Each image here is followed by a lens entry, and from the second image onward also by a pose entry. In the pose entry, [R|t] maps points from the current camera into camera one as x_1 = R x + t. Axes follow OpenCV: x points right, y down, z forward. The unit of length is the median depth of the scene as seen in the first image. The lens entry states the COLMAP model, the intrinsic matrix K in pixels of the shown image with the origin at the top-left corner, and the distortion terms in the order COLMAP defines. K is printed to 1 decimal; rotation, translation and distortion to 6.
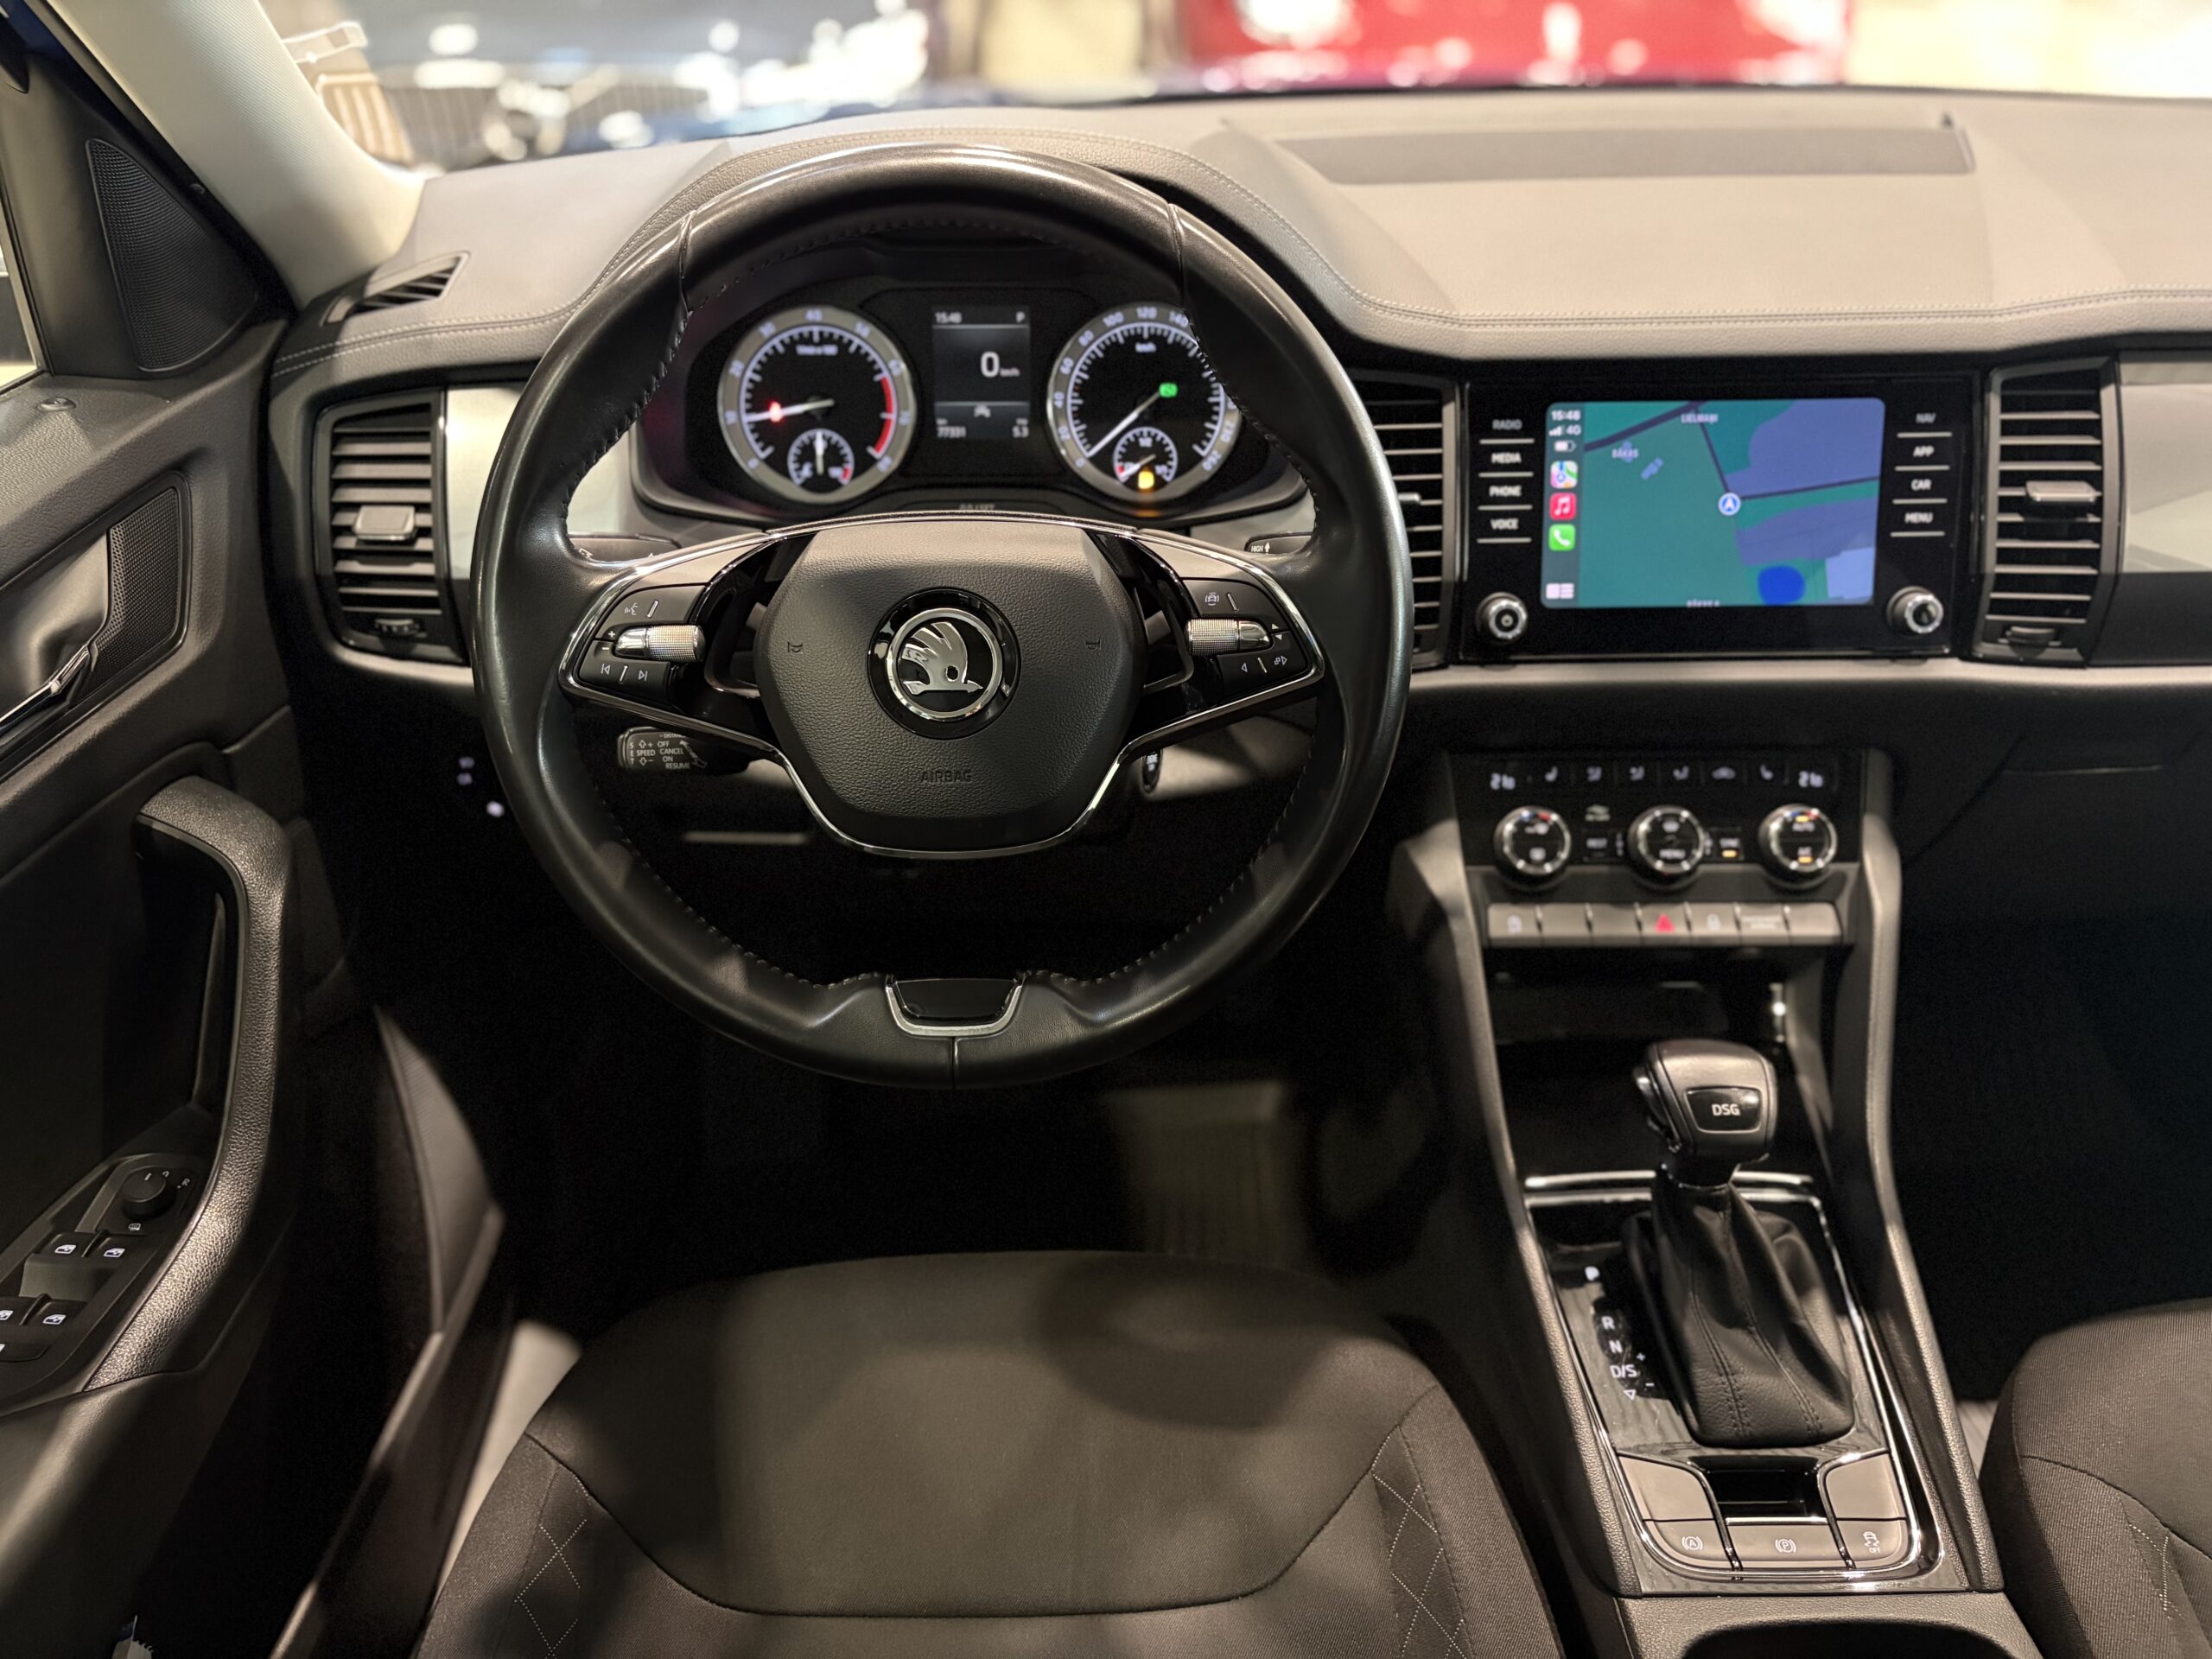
lens RADIAL K [[1720.5, 0, 1096.1], [0, 1720.5, 851.7], [0, 0, 1]] dist [0.006421, -0.005147]
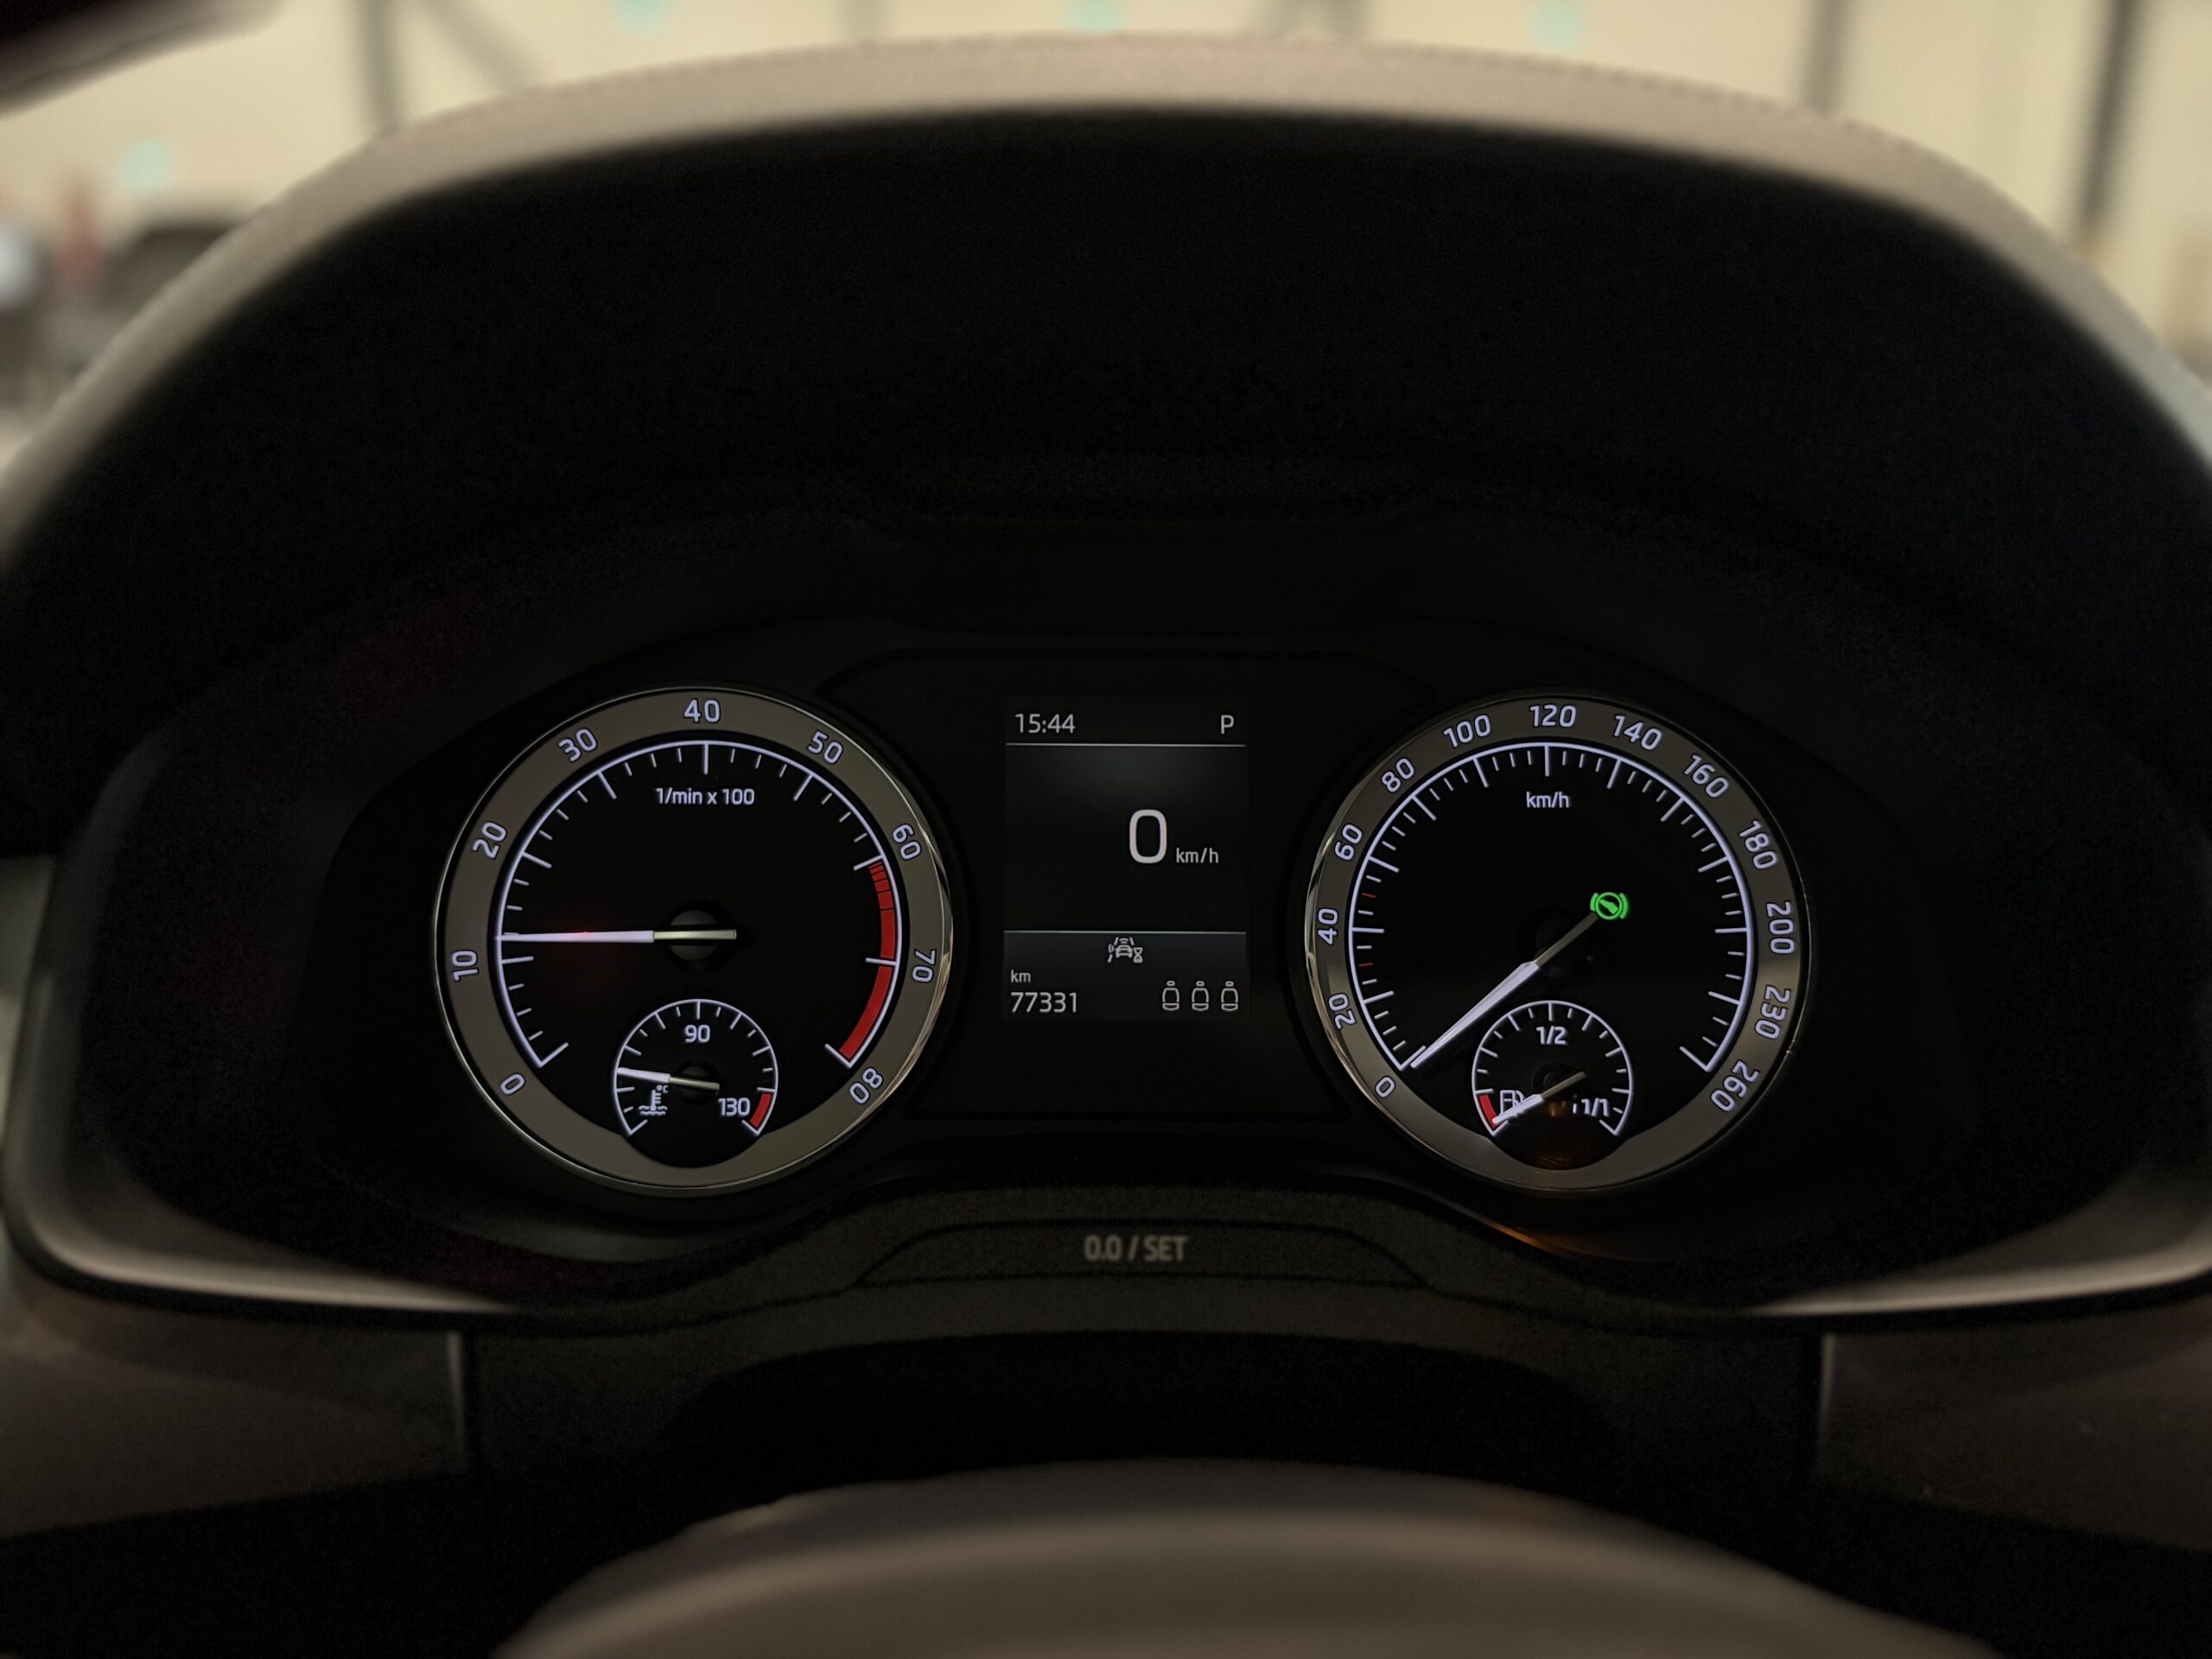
lens RADIAL K [[1720.2, 0, 1106.0], [0, 1720.2, 829.5], [0, 0, 1]] dist [0.051173, -0.069230]
pose [[0.999280, 0.013517, 0.035444, -0.092951], [-0.002461, 0.955496, -0.294994, -0.184015], [-0.037854, 0.294694, 0.954842, 0.681236]]
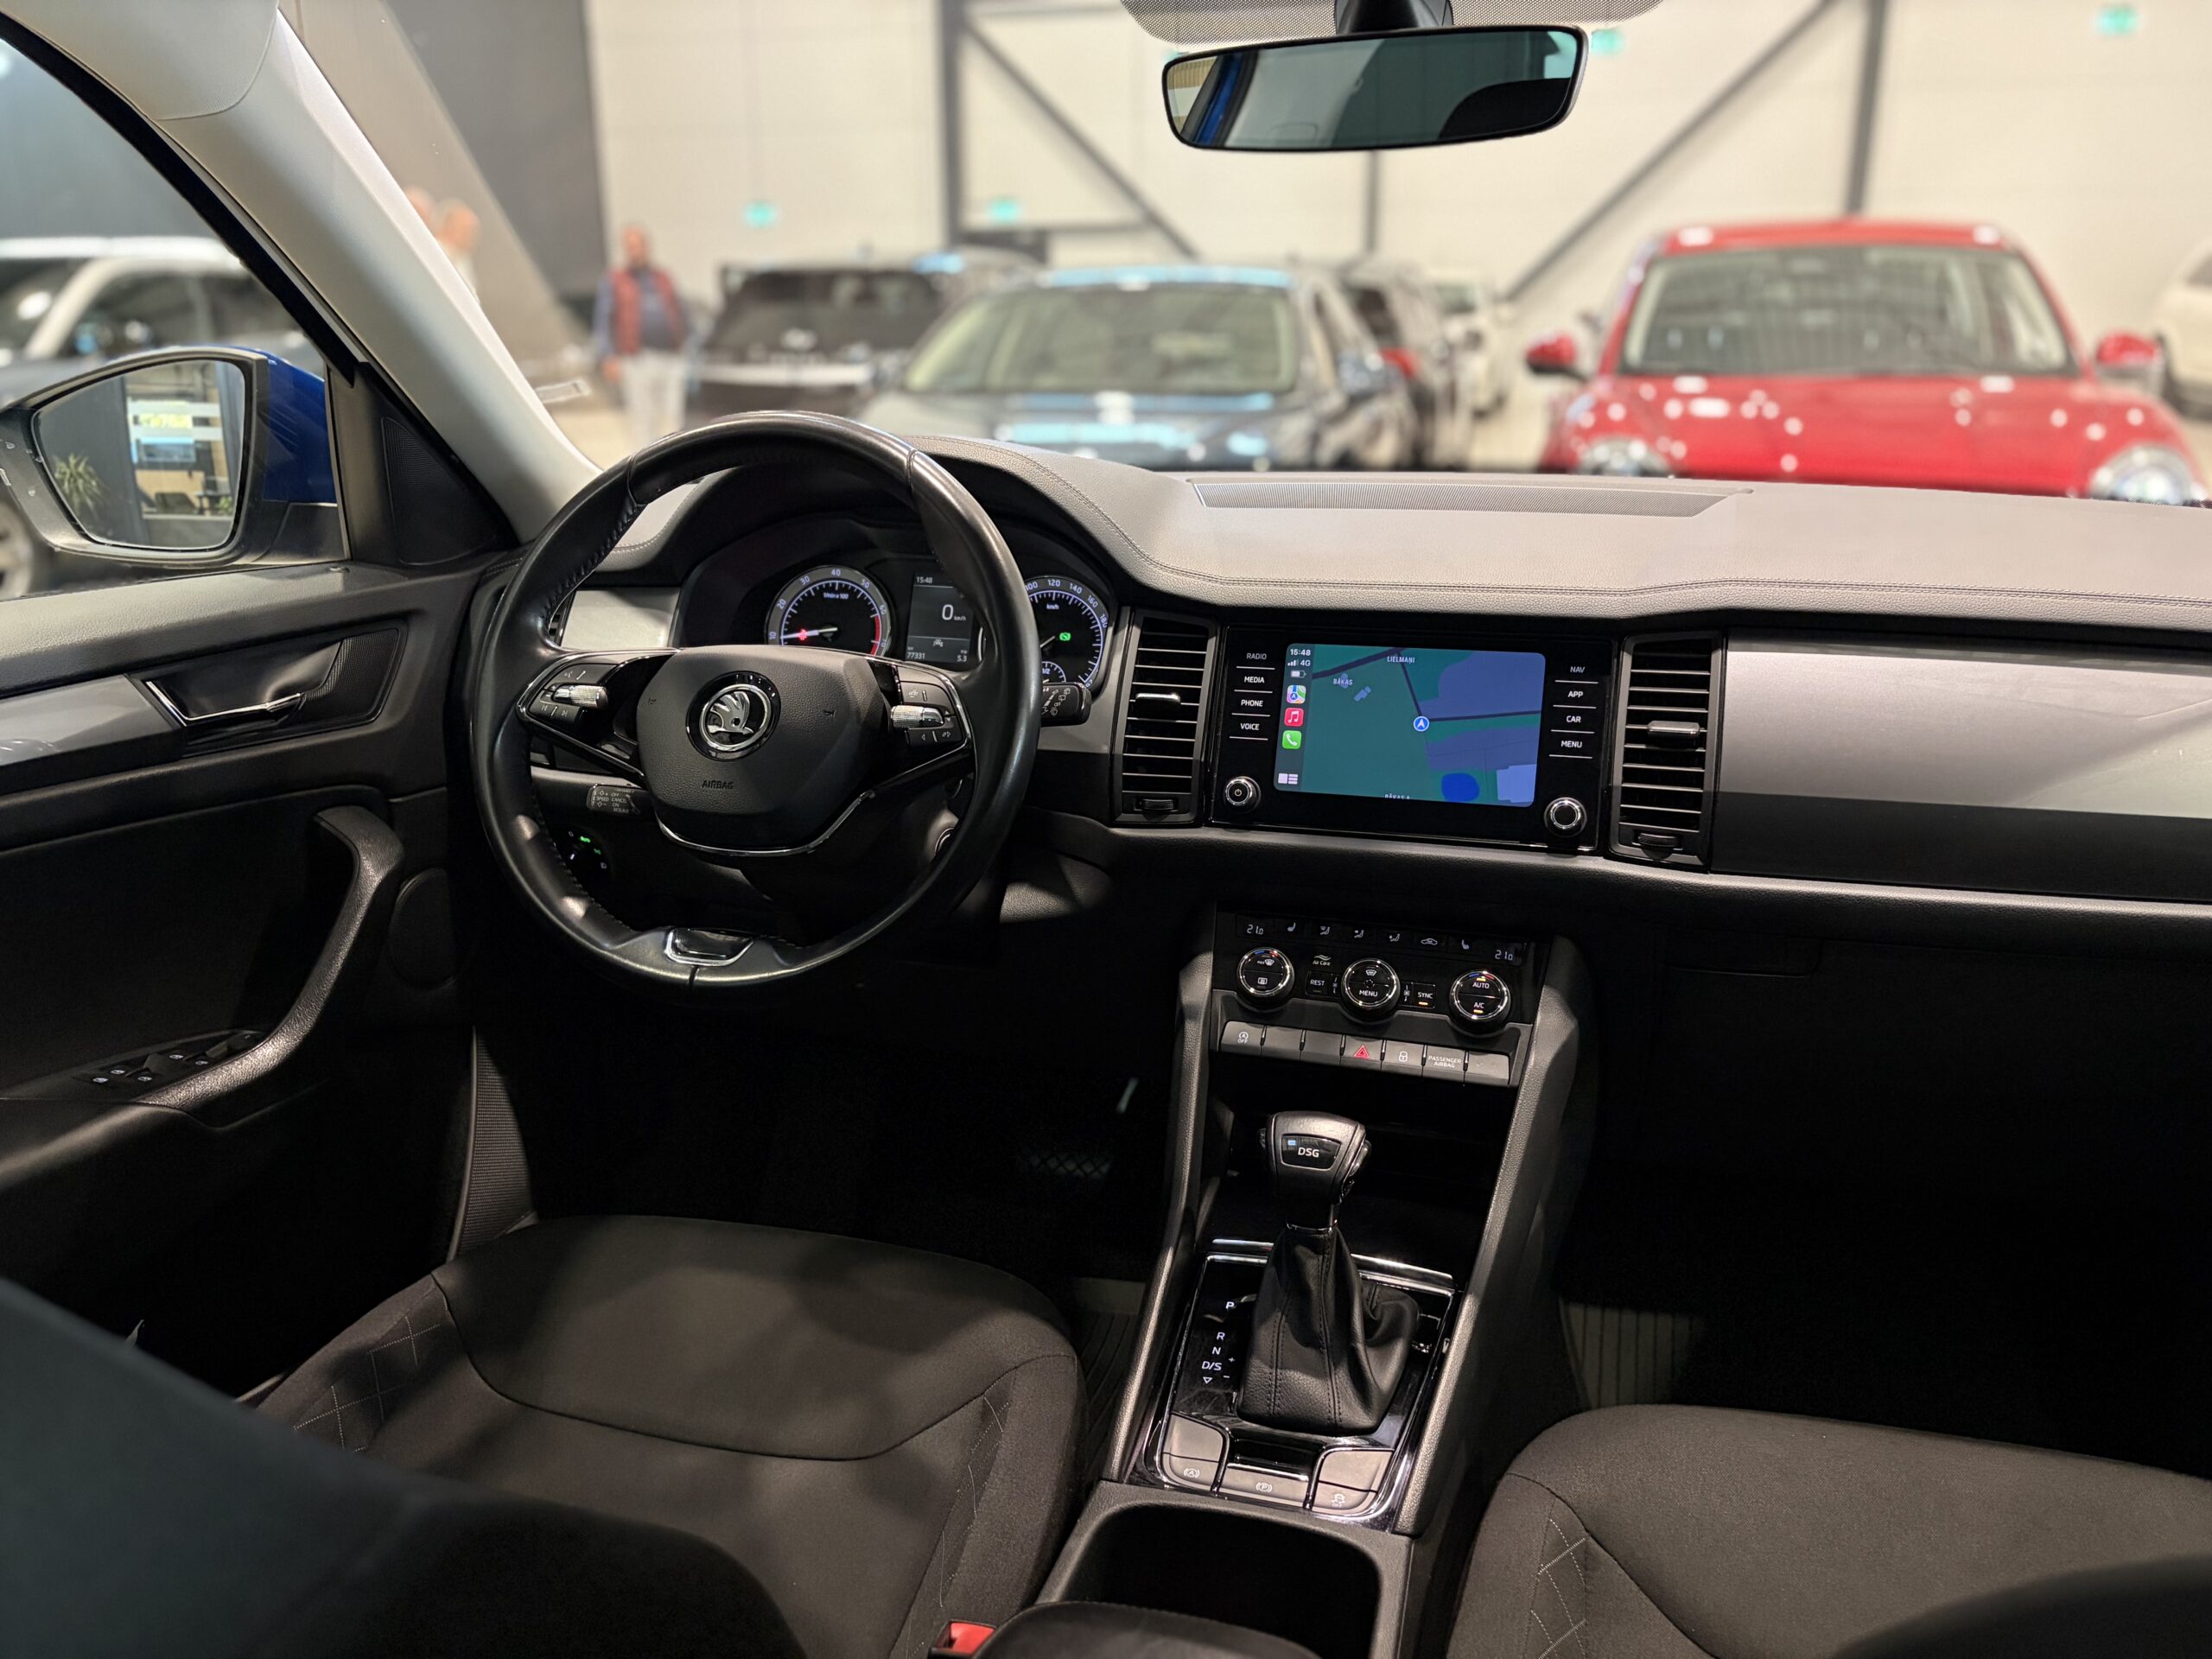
lens RADIAL K [[1687.3, 0, 1063.6], [0, 1687.3, 809.8], [0, 0, 1]] dist [0.133891, -0.320183]
pose [[0.957083, 0.087689, -0.276228, 0.469537], [-0.162530, 0.951539, -0.261069, 0.241345], [0.239949, 0.294760, 0.924955, -0.240889]]
